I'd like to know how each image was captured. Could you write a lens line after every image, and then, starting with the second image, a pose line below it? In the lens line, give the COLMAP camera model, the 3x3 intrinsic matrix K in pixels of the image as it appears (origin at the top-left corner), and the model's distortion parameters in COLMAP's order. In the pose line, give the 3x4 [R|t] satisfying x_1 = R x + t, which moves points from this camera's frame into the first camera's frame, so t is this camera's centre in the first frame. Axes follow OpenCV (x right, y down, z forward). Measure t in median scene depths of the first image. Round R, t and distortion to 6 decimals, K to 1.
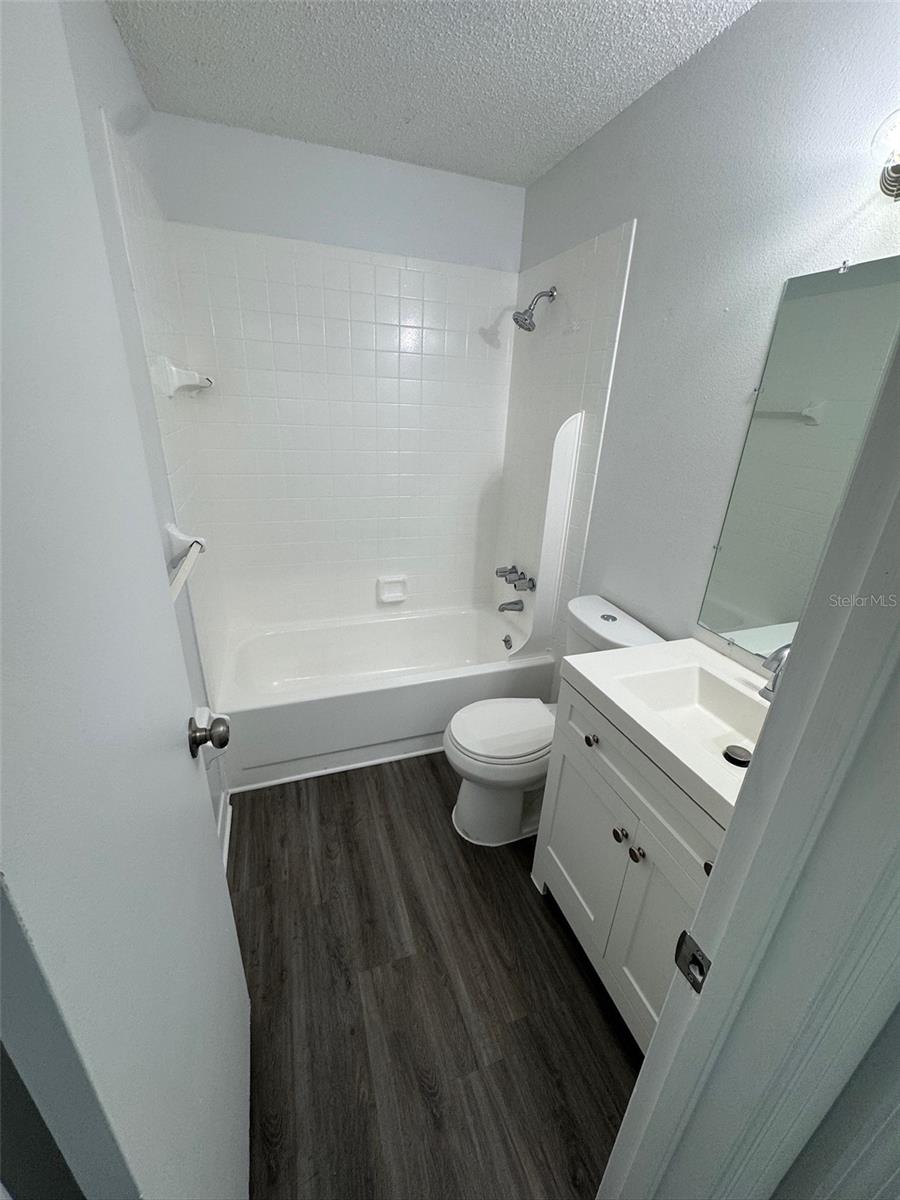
lens RADIAL K [[479.1, 0, 453.7], [0, 479.1, 601.5], [0, 0, 1]] dist [-0.001186, 0.000336]
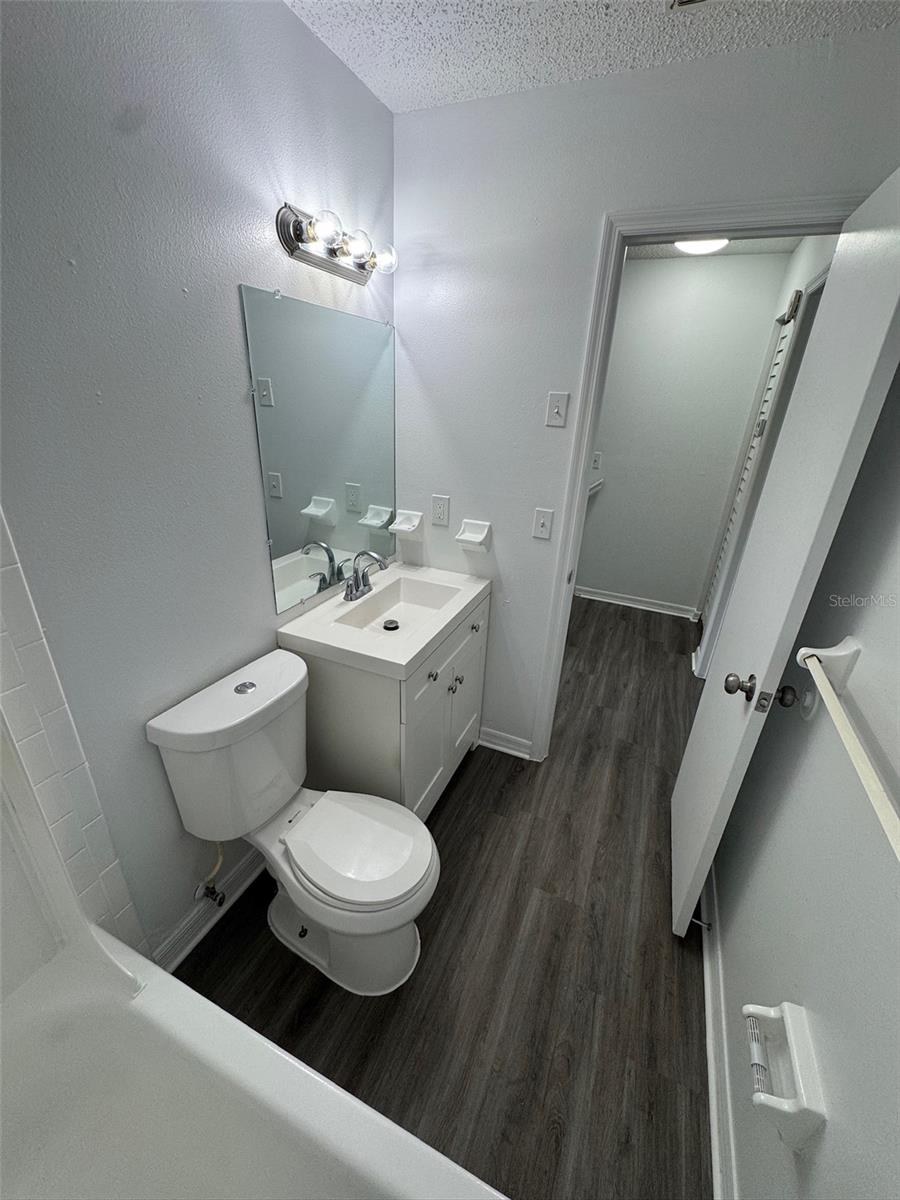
lens RADIAL K [[479.1, 0, 453.7], [0, 479.1, 601.5], [0, 0, 1]] dist [-0.001186, 0.000336]
pose [[-0.727788, -0.345683, 0.592307, -0.376471], [0.192616, 0.725873, 0.660309, -0.585427], [-0.658198, 0.594653, -0.461697, 1.205753]]
